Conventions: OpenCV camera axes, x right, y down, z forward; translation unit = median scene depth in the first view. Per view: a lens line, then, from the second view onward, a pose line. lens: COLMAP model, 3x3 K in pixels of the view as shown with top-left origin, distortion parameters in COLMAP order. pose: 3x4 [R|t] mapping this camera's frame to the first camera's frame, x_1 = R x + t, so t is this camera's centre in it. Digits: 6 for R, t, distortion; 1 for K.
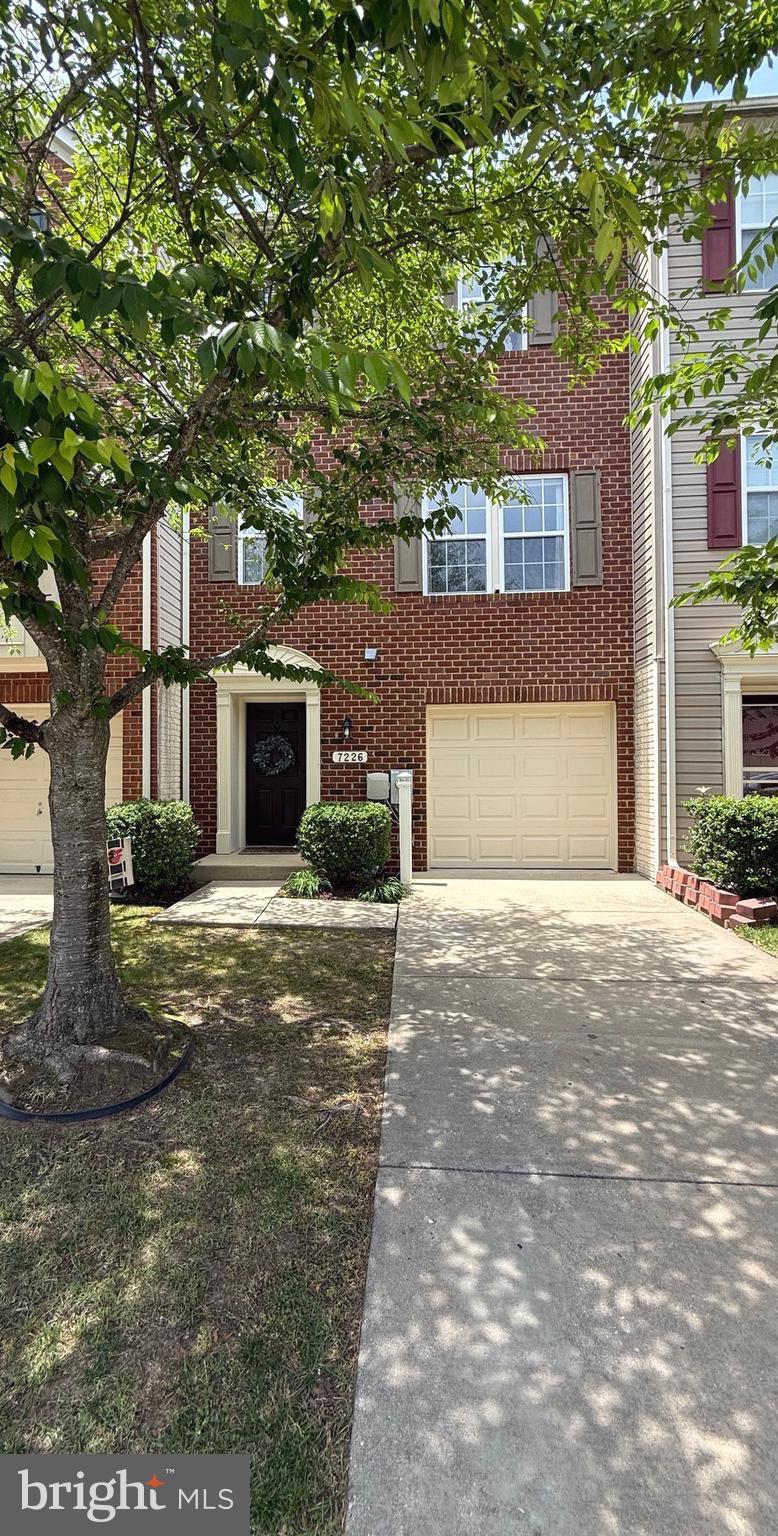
lens RADIAL K [[668.2, 0, 389.0], [0, 668.2, 768.0], [0, 0, 1]] dist [0.001730, 0.000023]
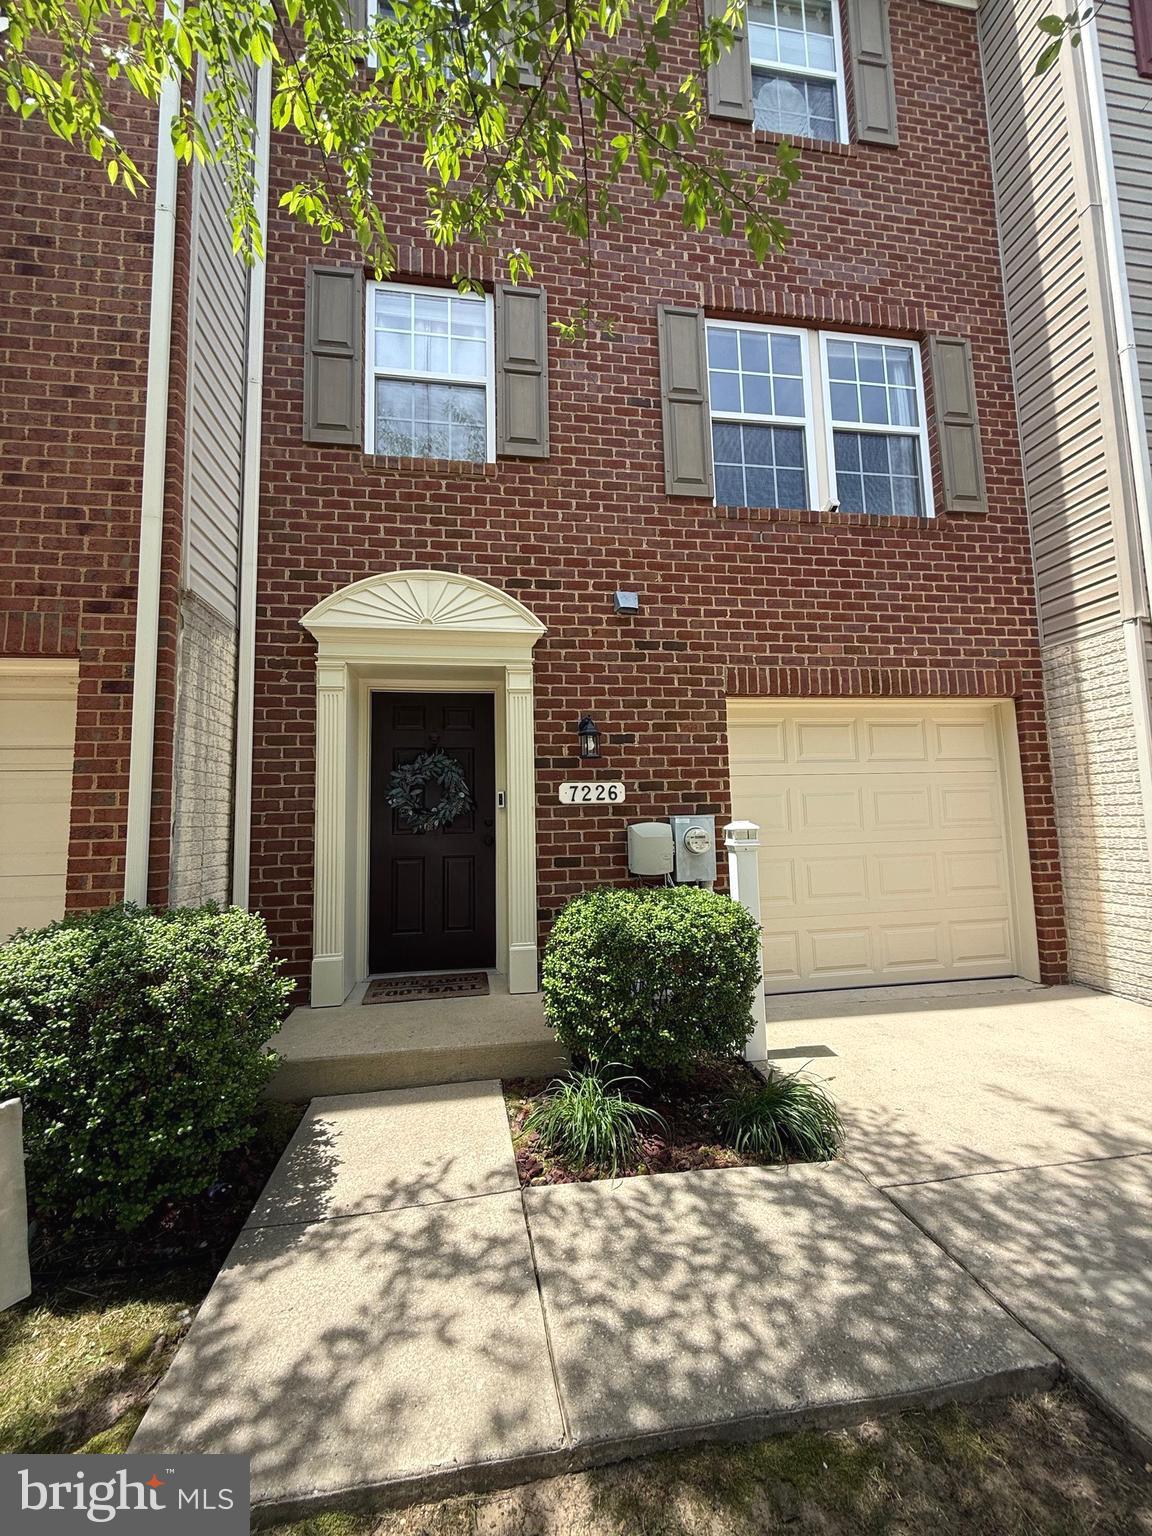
lens RADIAL K [[608.0, 0, 576.0], [0, 608.0, 768.0], [0, 0, 1]] dist [-0.001545, 0.000516]
pose [[0.973006, 0.001817, 0.230774, -0.180547], [0.016944, 0.996708, -0.079289, 0.001408], [-0.230158, 0.081059, 0.969771, 0.547933]]
